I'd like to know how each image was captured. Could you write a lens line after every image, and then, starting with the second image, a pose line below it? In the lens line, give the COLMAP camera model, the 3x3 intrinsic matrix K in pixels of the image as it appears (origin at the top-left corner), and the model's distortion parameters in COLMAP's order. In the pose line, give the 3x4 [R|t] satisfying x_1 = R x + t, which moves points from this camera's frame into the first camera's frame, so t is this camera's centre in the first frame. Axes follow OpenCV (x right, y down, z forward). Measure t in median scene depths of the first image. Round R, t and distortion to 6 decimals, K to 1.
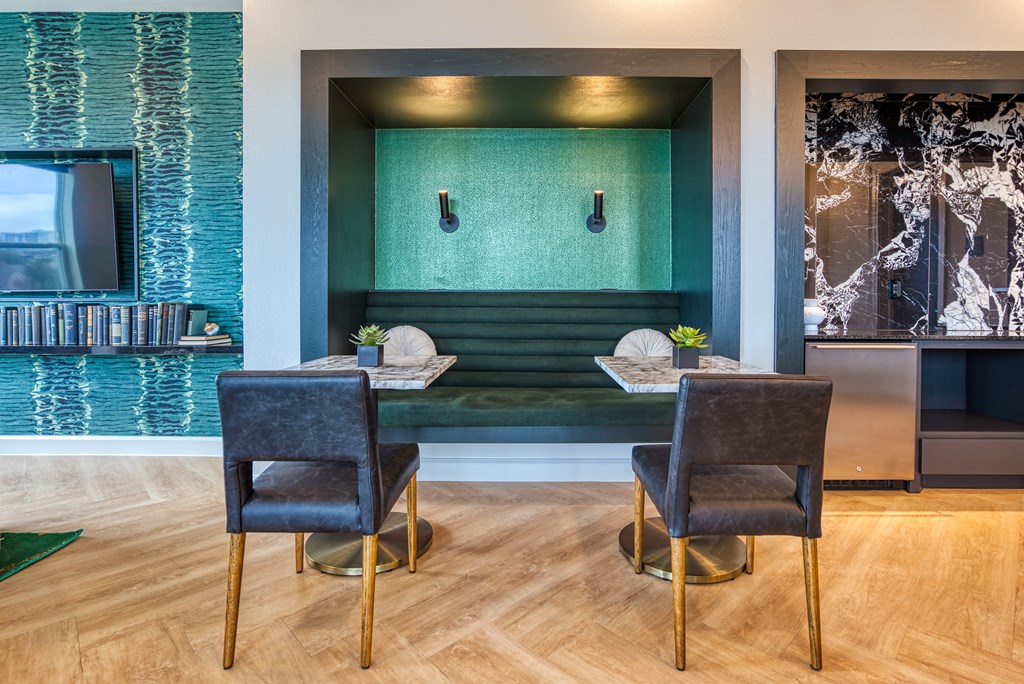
lens RADIAL K [[507.7, 0, 518.1], [0, 507.7, 324.9], [0, 0, 1]] dist [-0.036603, 0.020027]
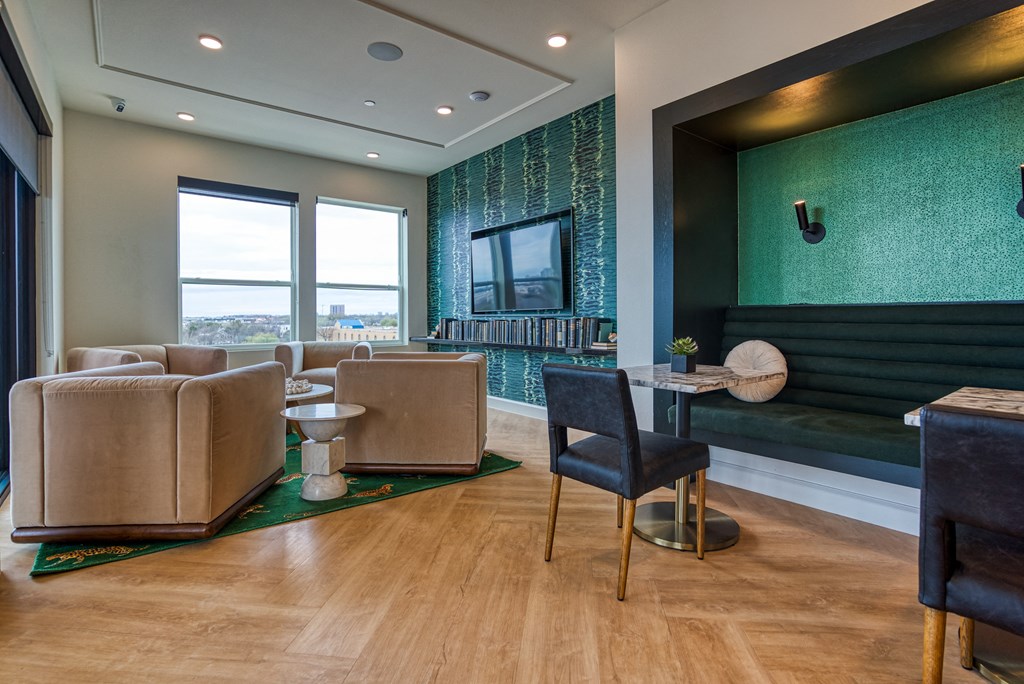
lens RADIAL K [[506.6, 0, 516.8], [0, 506.6, 345.9], [0, 0, 1]] dist [-0.037976, 0.020622]
pose [[0.630221, 0.043600, -0.775190, 0.257817], [-0.033978, 0.999014, 0.028565, 0.000445], [0.775672, 0.008337, 0.631082, -0.016071]]
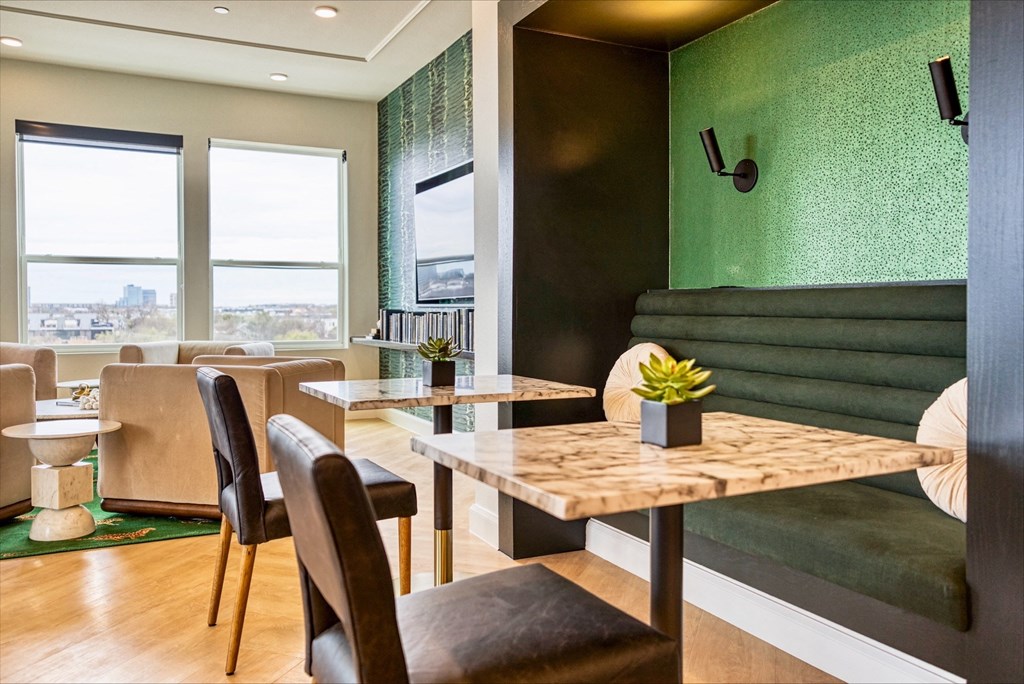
lens RADIAL K [[805.6, 0, 509.5], [0, 805.6, 358.2], [0, 0, 1]] dist [0.011019, 0.004400]
pose [[0.449621, 0.055668, -0.891483, 0.640049], [-0.039572, 0.998318, 0.042381, -0.015724], [0.892342, 0.016223, 0.451068, 0.342458]]
